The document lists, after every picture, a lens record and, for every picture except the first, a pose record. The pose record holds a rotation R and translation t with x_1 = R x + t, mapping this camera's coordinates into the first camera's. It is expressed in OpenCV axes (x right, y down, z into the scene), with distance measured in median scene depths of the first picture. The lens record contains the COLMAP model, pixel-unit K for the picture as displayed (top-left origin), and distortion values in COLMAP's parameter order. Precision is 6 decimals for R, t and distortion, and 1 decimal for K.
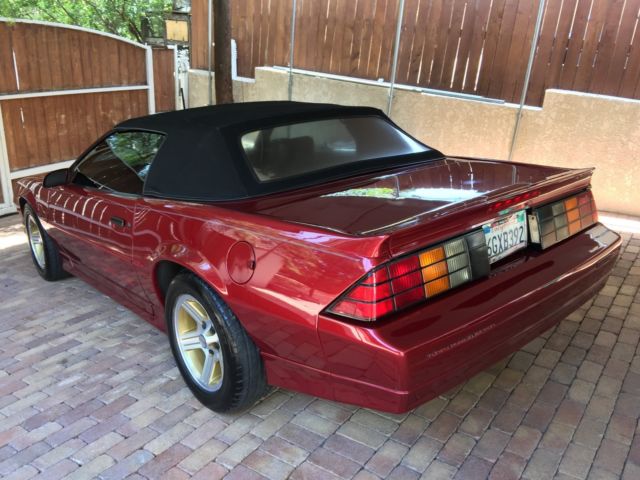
lens RADIAL K [[536.9, 0, 324.8], [0, 536.9, 251.3], [0, 0, 1]] dist [0.103067, -0.153876]
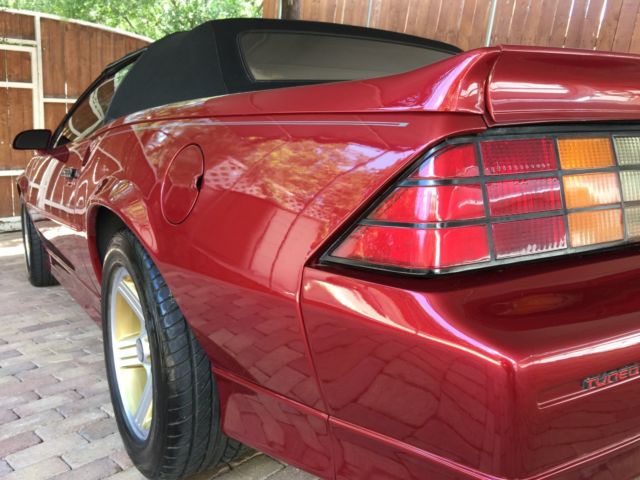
lens RADIAL K [[536.9, 0, 324.8], [0, 536.9, 251.3], [0, 0, 1]] dist [0.103067, -0.153876]
pose [[0.989061, 0.068690, -0.130534, 0.019765], [-0.084617, 0.989079, -0.120673, 0.051324], [0.120819, 0.130398, 0.984073, 0.191962]]
